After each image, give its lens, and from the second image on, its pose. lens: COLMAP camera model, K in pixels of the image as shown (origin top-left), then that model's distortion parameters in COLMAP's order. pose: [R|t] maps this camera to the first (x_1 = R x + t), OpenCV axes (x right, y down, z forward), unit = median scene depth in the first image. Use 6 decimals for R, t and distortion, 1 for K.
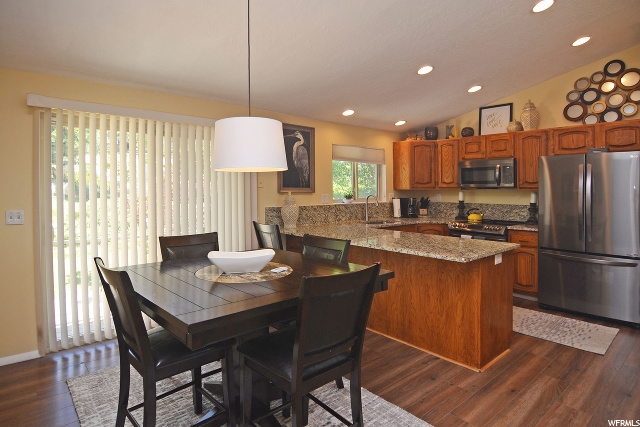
lens RADIAL K [[359.4, 0, 335.0], [0, 359.4, 201.1], [0, 0, 1]] dist [-0.005637, -0.008879]
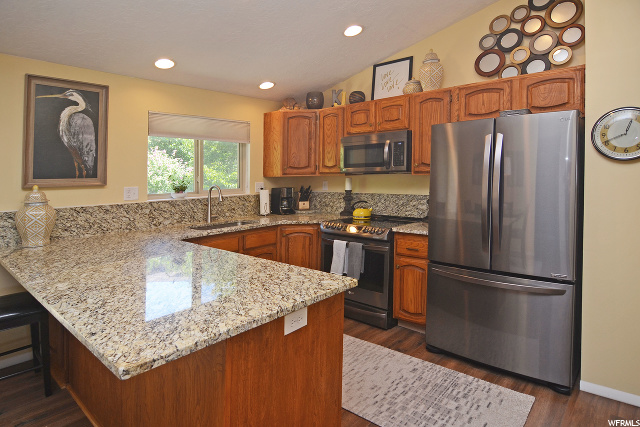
lens RADIAL K [[359.4, 0, 318.8], [0, 359.4, 211.5], [0, 0, 1]] dist [-0.005637, -0.008879]
pose [[0.995482, -0.029071, 0.090396, 0.253562], [0.022817, 0.997324, 0.069462, -0.011870], [-0.092174, -0.067085, 0.993481, 0.294785]]
